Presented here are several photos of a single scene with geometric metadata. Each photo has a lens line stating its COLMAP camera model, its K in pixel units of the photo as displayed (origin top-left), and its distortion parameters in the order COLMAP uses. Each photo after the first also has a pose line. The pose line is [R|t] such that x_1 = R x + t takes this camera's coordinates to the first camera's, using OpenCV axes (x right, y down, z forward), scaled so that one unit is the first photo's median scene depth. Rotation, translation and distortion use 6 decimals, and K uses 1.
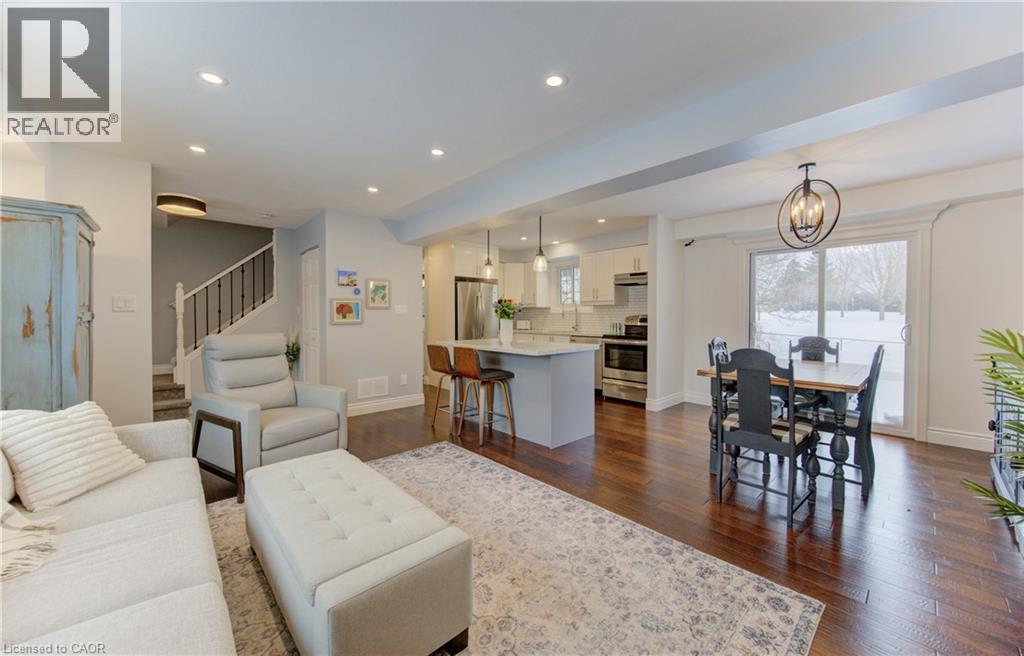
lens RADIAL K [[377.2, 0, 535.3], [0, 377.2, 322.8], [0, 0, 1]] dist [0.001005, 0.000063]
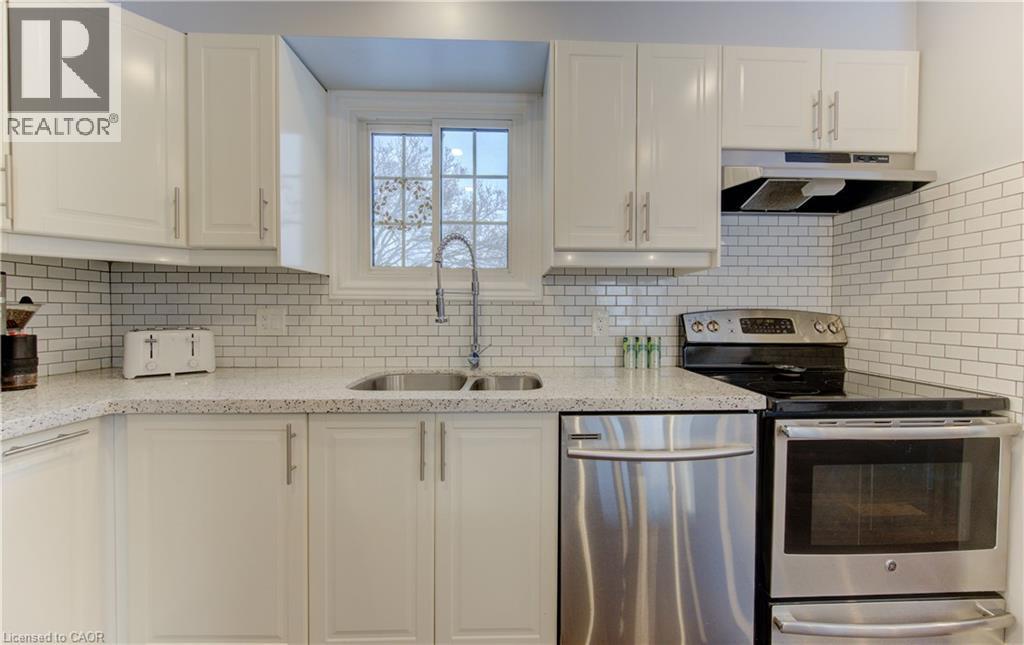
lens RADIAL K [[379.4, 0, 532.4], [0, 379.4, 322.4], [0, 0, 1]] dist [-0.007278, -0.000074]
pose [[0.685155, -0.017044, 0.728198, -0.074928], [0.011587, 0.999855, 0.012501, -0.018700], [-0.728305, -0.000128, 0.685253, 1.124836]]
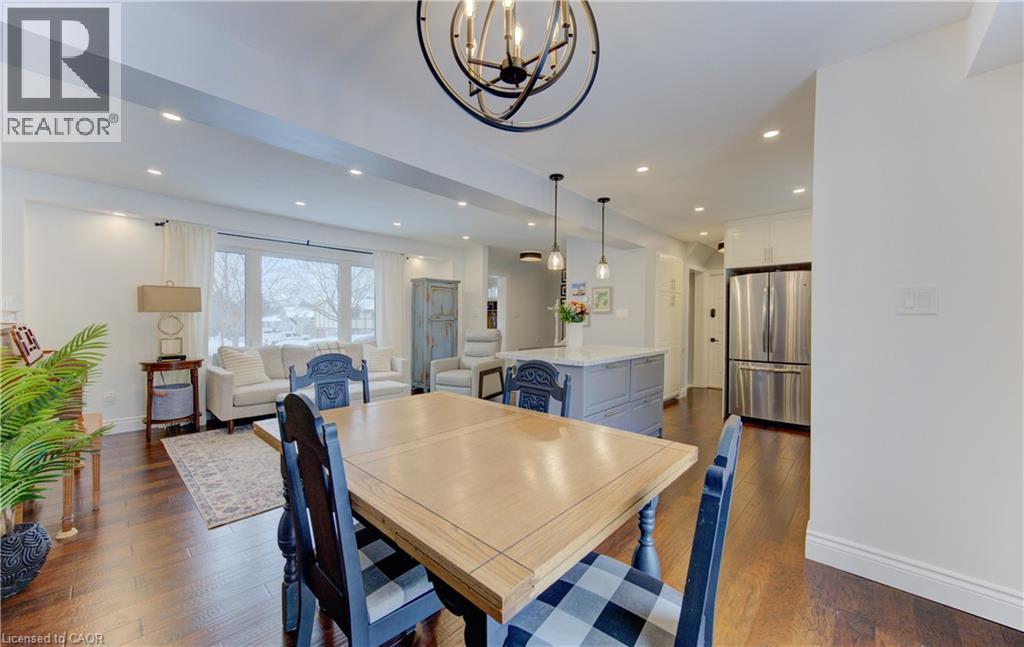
lens RADIAL K [[397.0, 0, 512.0], [0, 397.0, 323.5], [0, 0, 1]] dist [-0.010134, -0.000049]
pose [[0.044555, 0.012103, -0.998934, 0.749069], [-0.028154, 0.999545, 0.010855, -0.012043], [0.998610, 0.027640, 0.044875, 0.676225]]
